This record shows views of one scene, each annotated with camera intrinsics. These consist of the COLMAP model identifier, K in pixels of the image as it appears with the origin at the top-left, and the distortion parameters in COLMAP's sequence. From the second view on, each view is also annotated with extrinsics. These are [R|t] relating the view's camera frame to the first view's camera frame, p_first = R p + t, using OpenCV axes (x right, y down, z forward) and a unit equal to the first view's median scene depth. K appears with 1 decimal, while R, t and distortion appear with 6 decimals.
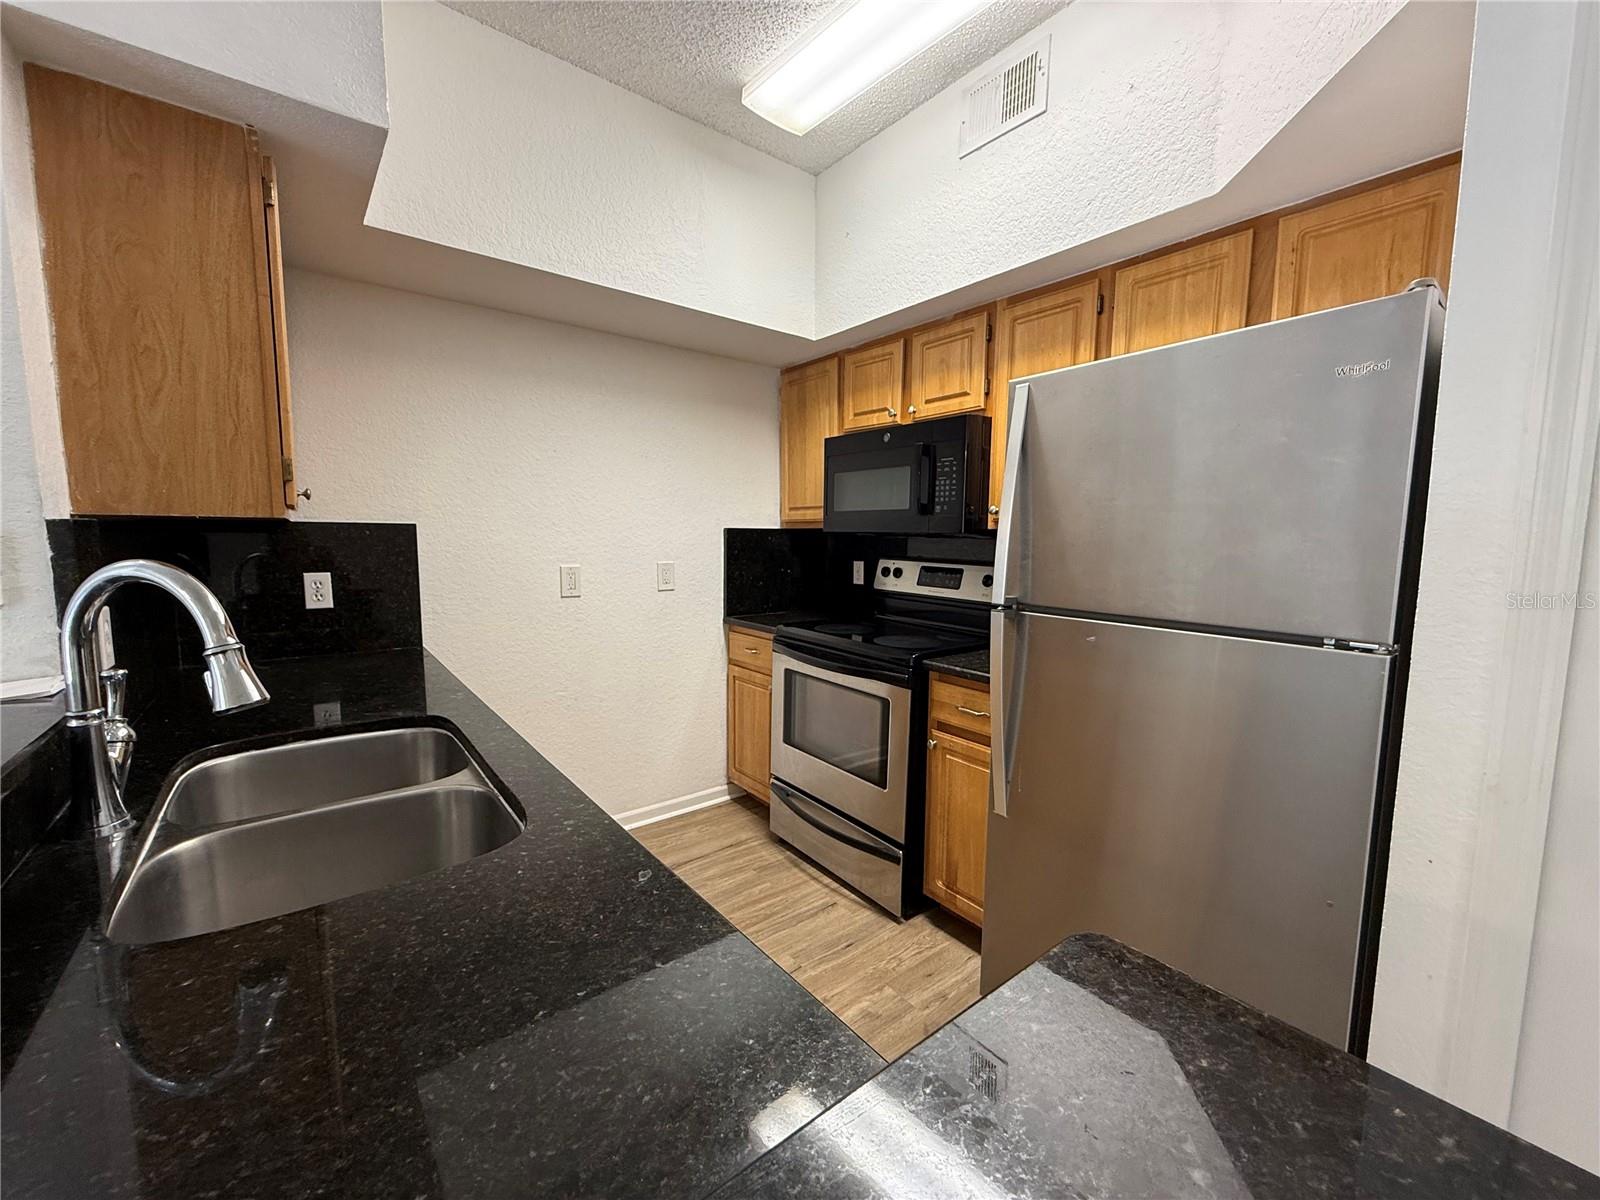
lens RADIAL K [[639.3, 0, 802.8], [0, 639.3, 599.0], [0, 0, 1]] dist [0.000802, -0.000094]
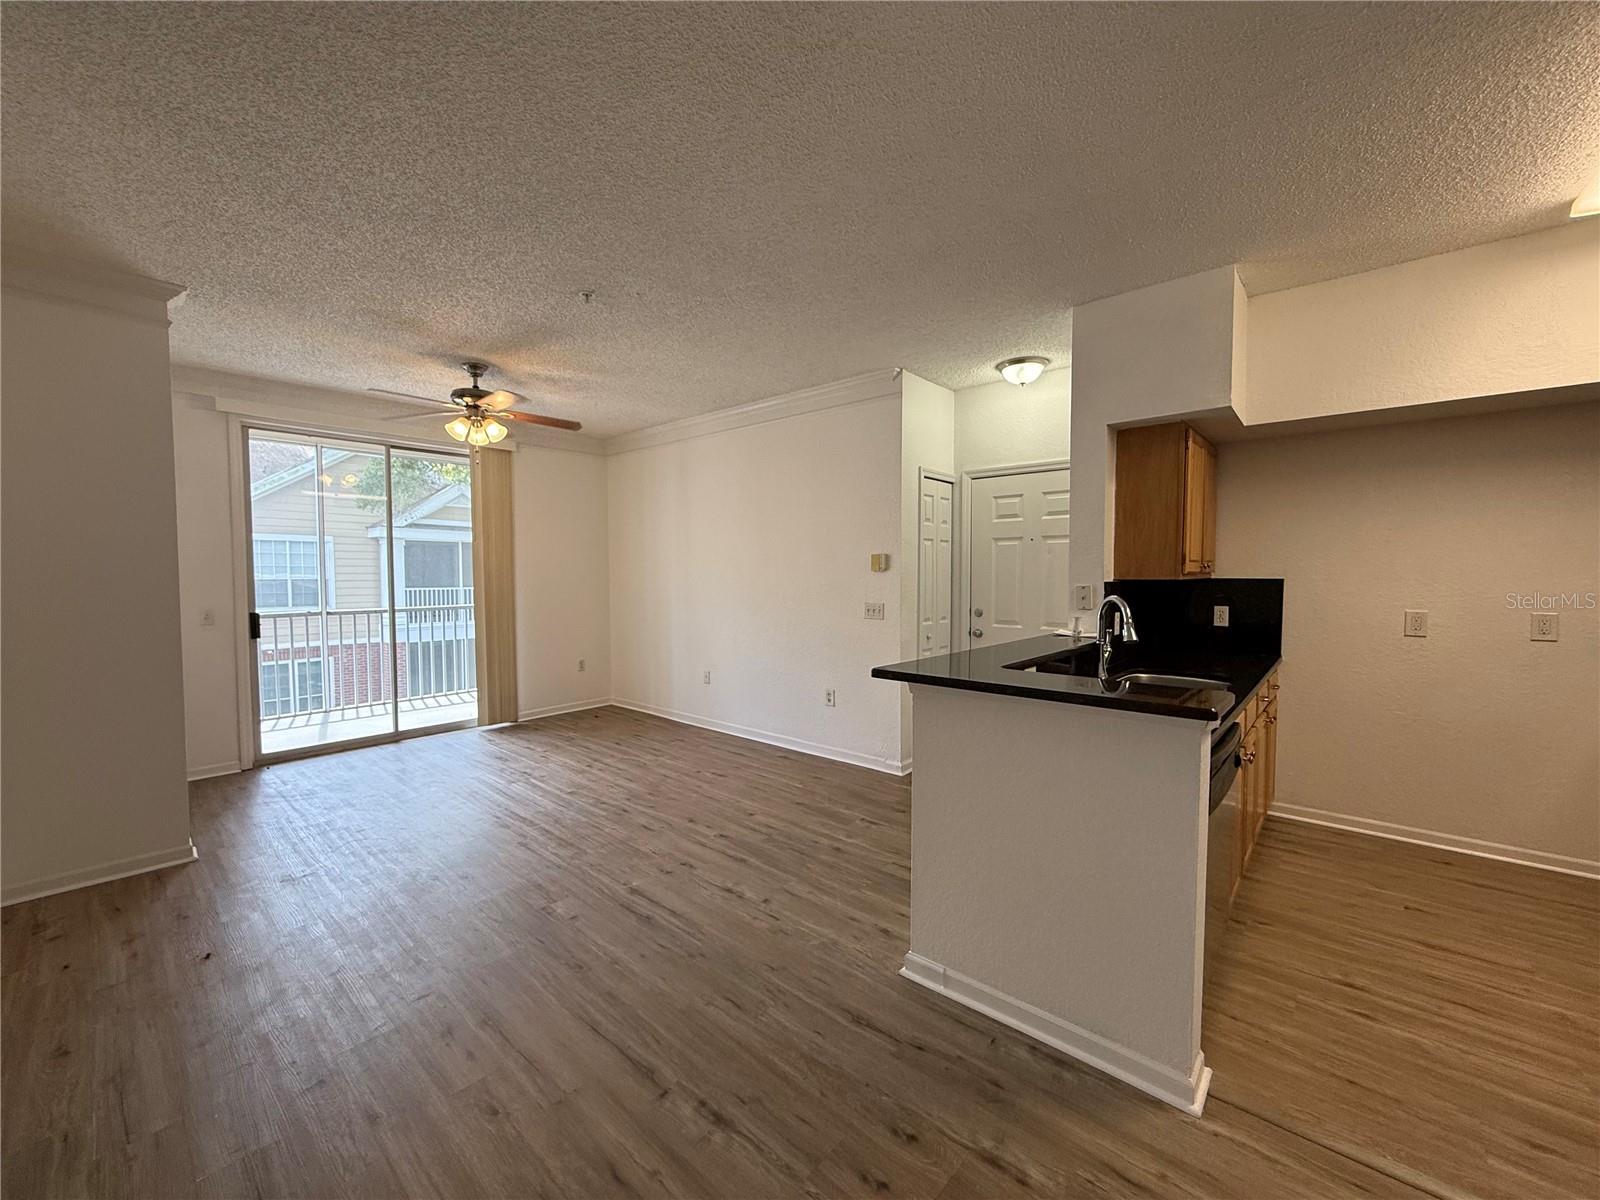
lens RADIAL K [[639.3, 0, 802.2], [0, 639.3, 598.9], [0, 0, 1]] dist [0.000802, -0.000094]
pose [[0.185730, 0.029571, -0.982156, 0.711943], [-0.096805, 0.995235, 0.011658, 0.028465], [0.977821, 0.092912, 0.187707, -0.449180]]
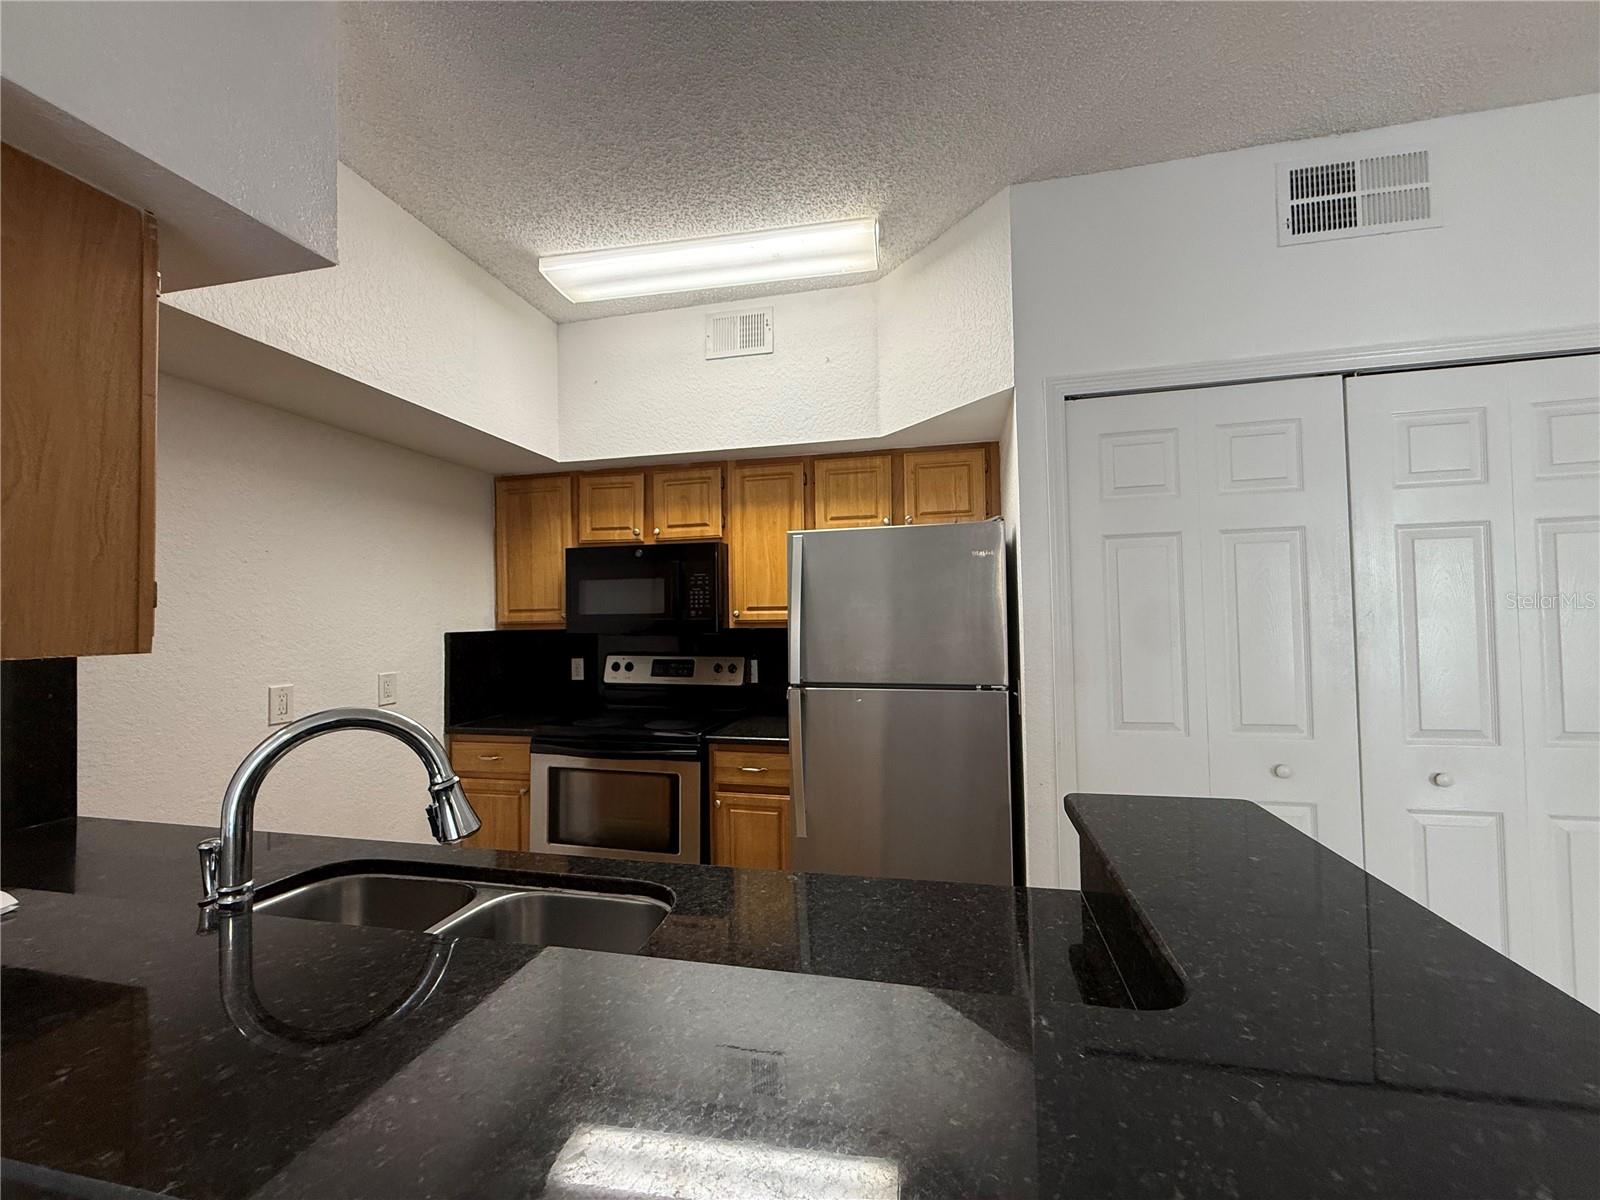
lens RADIAL K [[639.3, 0, 799.2], [0, 639.3, 597.3], [0, 0, 1]] dist [0.000802, -0.000094]
pose [[0.777059, -0.002412, 0.629423, -0.406077], [0.086397, 0.990936, -0.102864, -0.025217], [-0.623470, 0.134312, 0.770224, -0.094167]]
